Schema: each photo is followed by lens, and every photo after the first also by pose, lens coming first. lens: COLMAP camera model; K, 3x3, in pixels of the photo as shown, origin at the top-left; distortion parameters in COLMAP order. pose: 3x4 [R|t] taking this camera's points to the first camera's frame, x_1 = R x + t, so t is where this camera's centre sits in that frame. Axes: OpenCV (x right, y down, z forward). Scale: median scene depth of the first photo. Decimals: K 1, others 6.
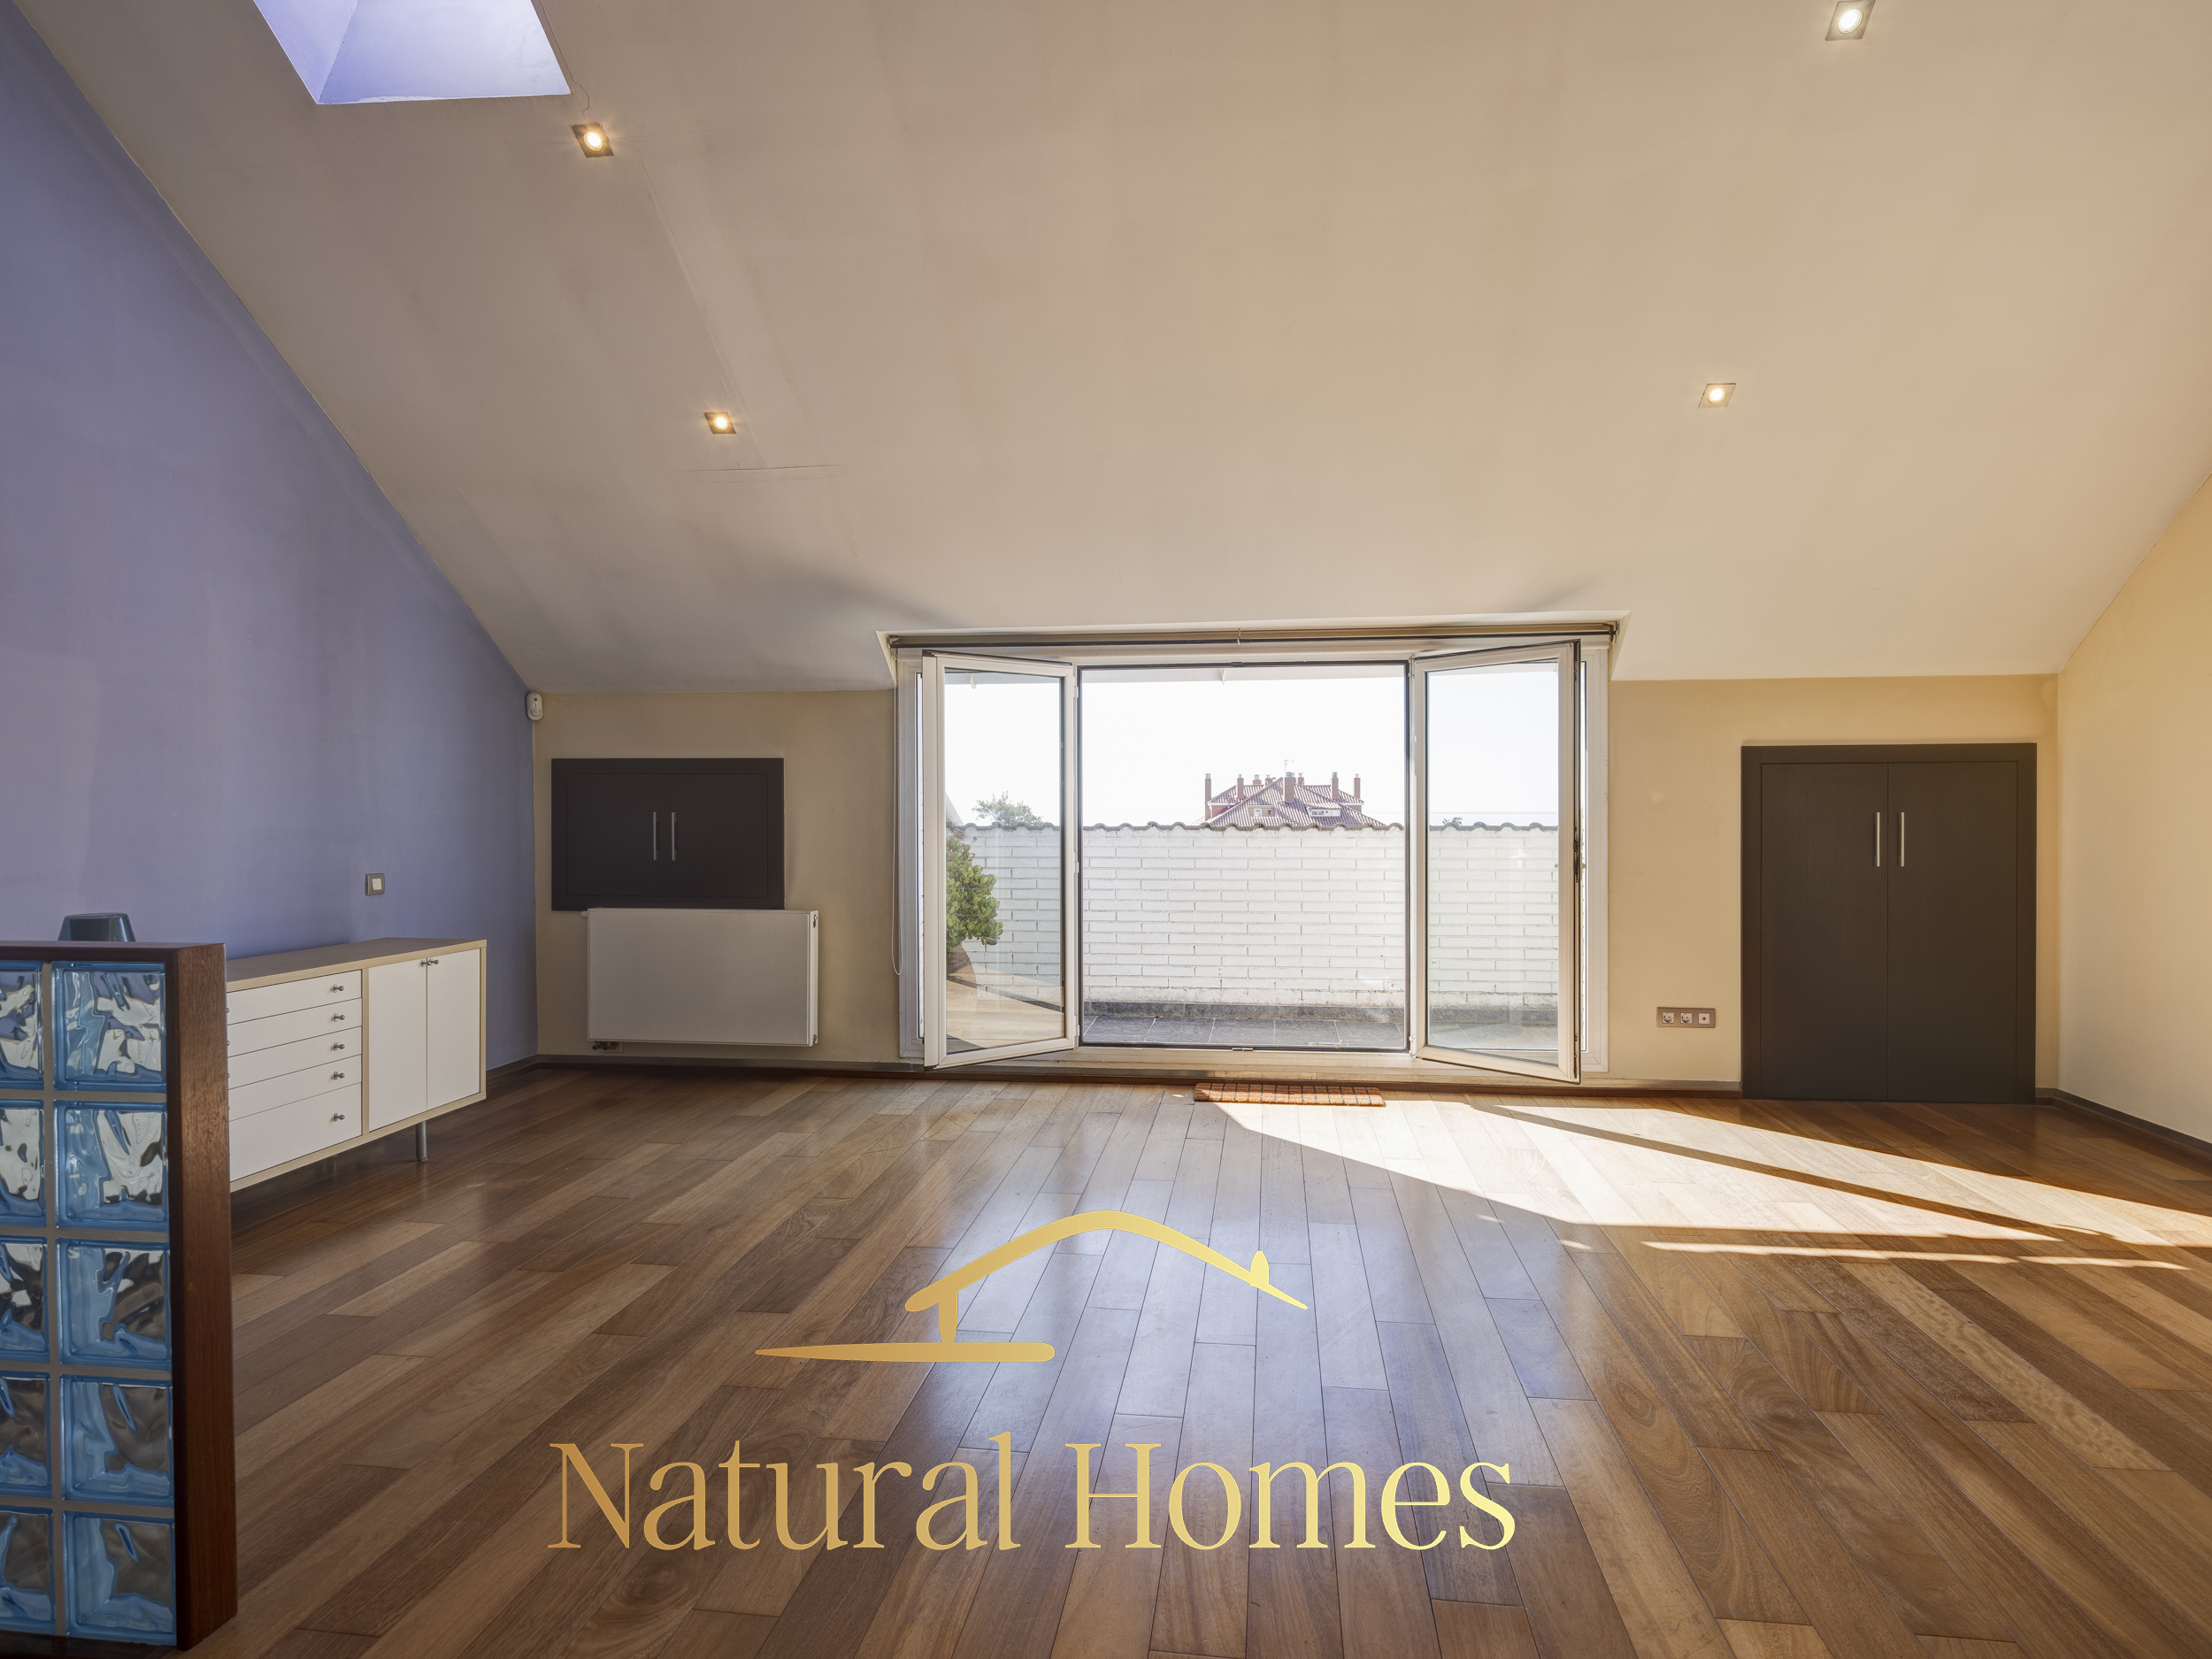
lens RADIAL K [[1191.7, 0, 1114.5], [0, 1191.7, 825.7], [0, 0, 1]] dist [0.002265, -0.002199]
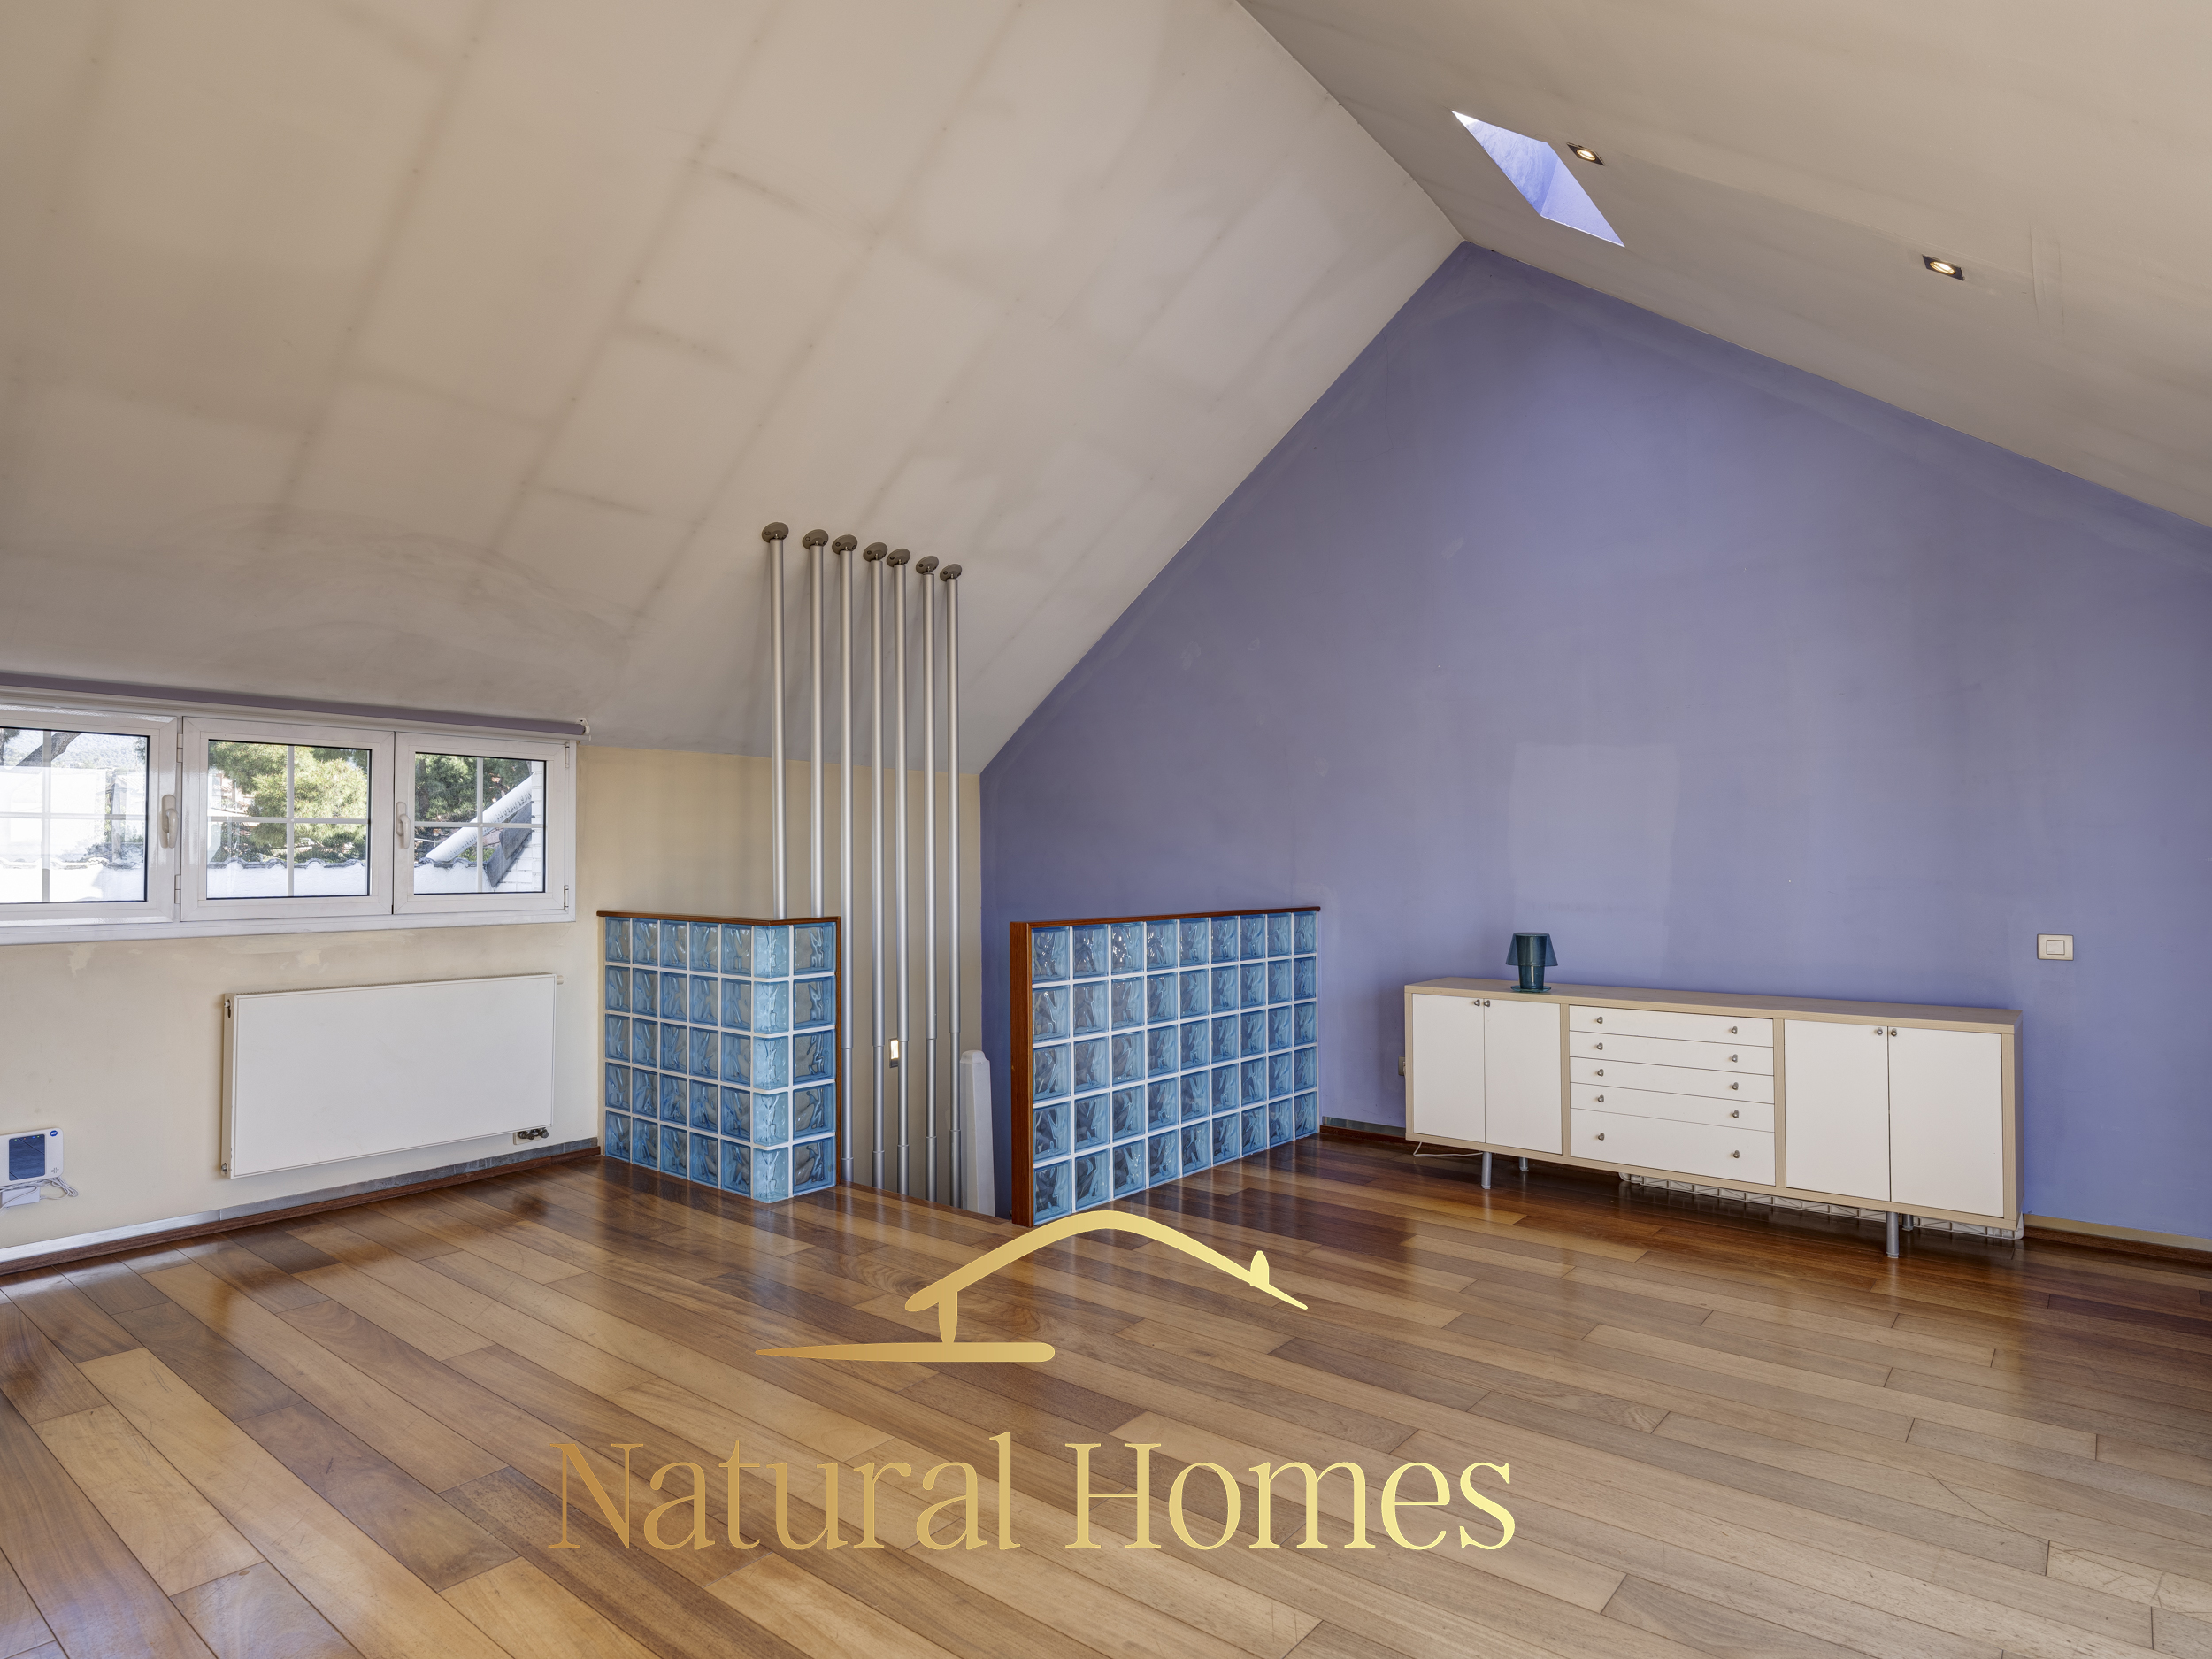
lens RADIAL K [[1191.7, 0, 1114.5], [0, 1191.7, 825.7], [0, 0, 1]] dist [0.002265, -0.002199]
pose [[-0.505976, -0.019410, -0.862329, 0.507935], [0.001533, 0.999725, -0.023402, -0.019812], [0.862546, -0.013163, -0.505807, 1.022012]]
